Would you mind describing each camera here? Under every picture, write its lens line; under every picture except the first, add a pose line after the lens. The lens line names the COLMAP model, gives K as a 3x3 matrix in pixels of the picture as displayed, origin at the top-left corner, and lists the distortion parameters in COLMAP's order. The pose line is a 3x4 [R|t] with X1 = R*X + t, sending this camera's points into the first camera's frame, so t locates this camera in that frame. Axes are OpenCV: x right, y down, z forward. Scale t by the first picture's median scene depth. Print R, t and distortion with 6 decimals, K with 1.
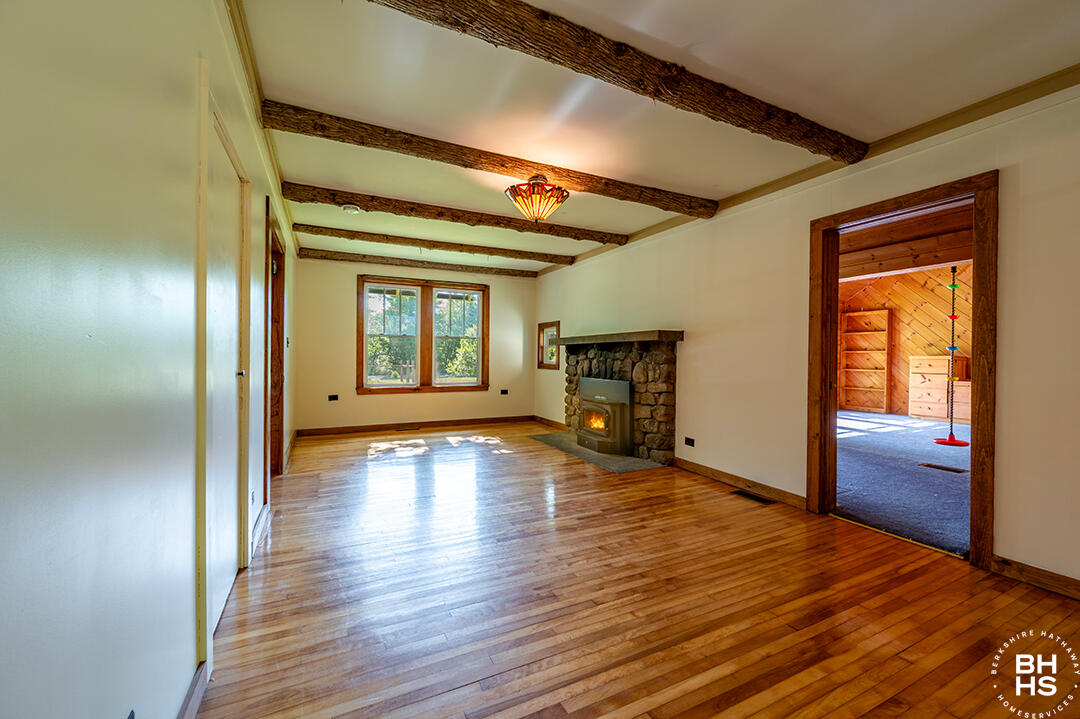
lens RADIAL K [[431.1, 0, 545.6], [0, 431.1, 360.6], [0, 0, 1]] dist [0.000416, -0.000490]
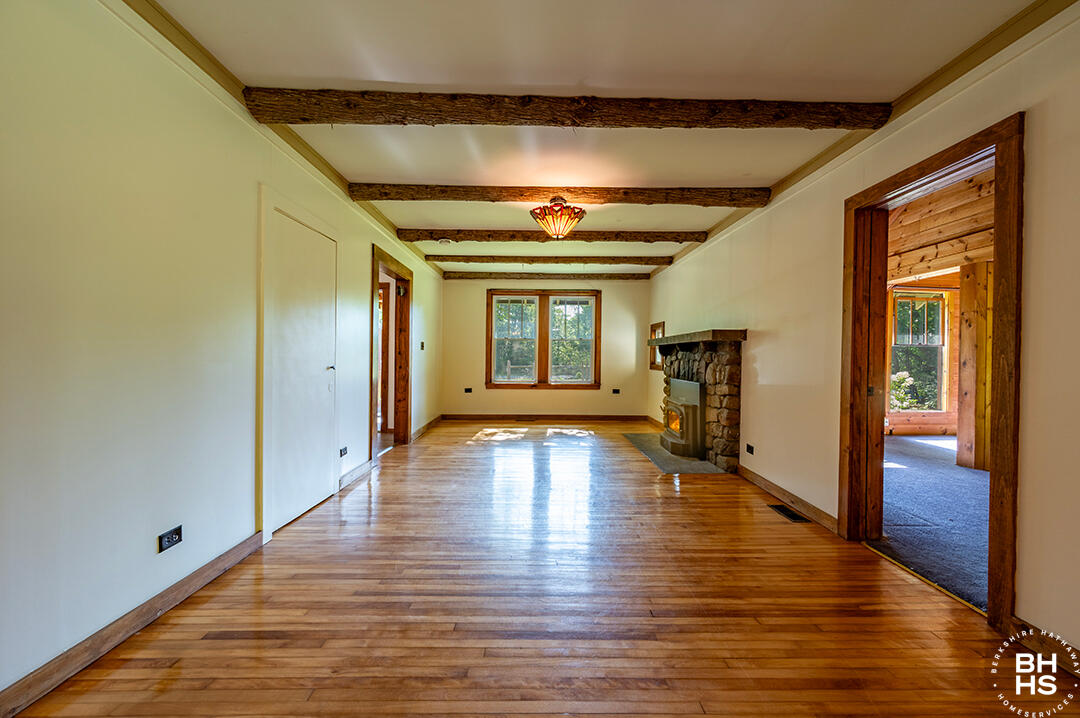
lens RADIAL K [[431.1, 0, 546.8], [0, 431.1, 360.0], [0, 0, 1]] dist [0.000416, -0.000490]
pose [[0.903623, 0.003882, -0.428310, 0.286320], [-0.005736, 0.999979, -0.003039, 0.001859], [0.428289, 0.005203, 0.903627, -0.022410]]
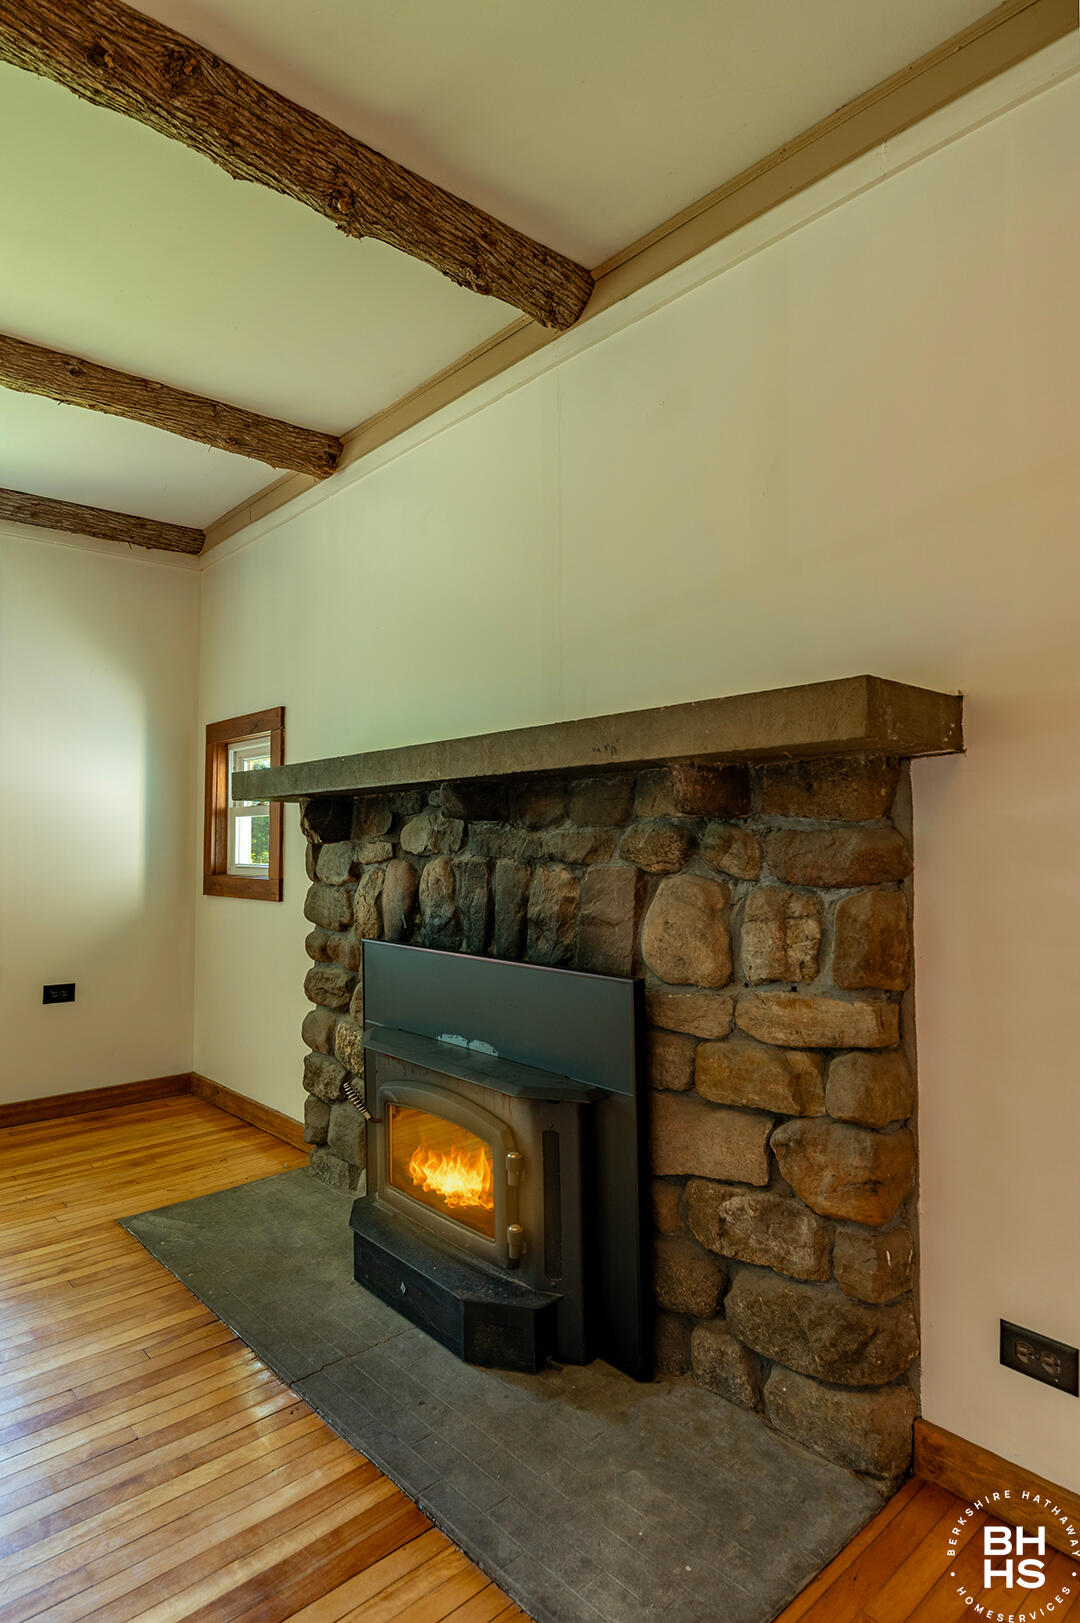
lens RADIAL K [[910.3, 0, 536.9], [0, 910.3, 801.9], [0, 0, 1]] dist [-0.001797, 0.000215]
pose [[0.965912, -0.002269, 0.258861, 0.049904], [0.016389, 0.998492, -0.052399, -0.007860], [-0.258351, 0.054856, 0.964492, 0.599697]]
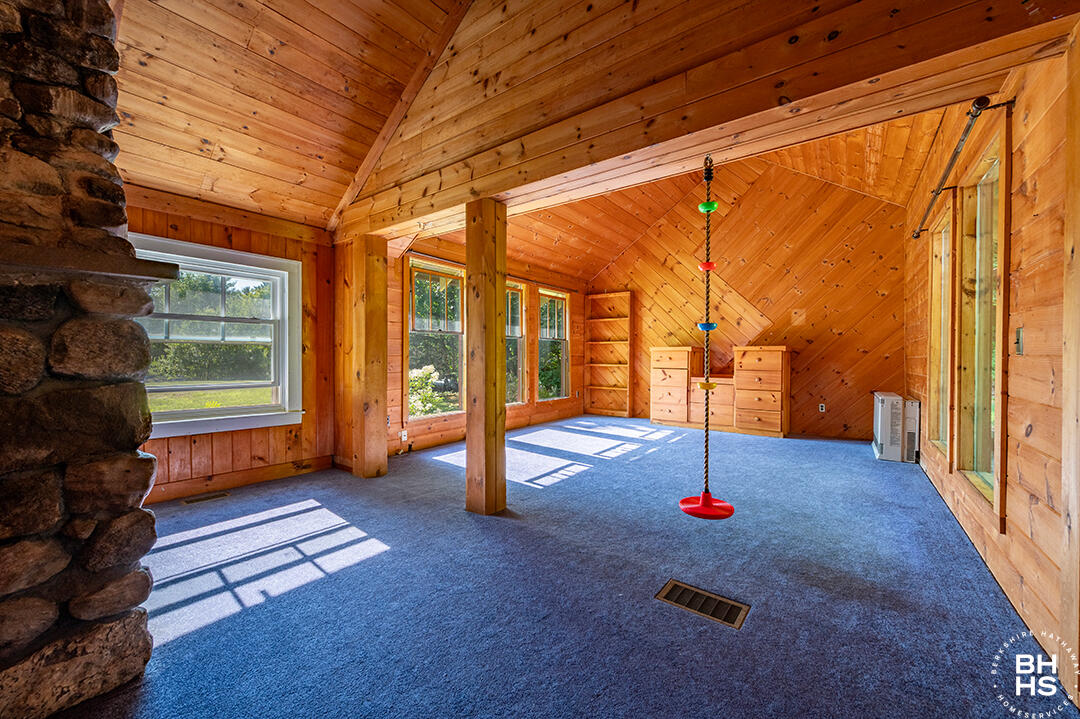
lens RADIAL K [[431.1, 0, 542.5], [0, 431.1, 359.8], [0, 0, 1]] dist [0.000416, -0.000490]
pose [[0.902801, -0.013364, 0.429851, 0.523495], [0.009548, 0.999894, 0.011032, 0.003885], [-0.429953, -0.005855, 0.902832, 0.596917]]
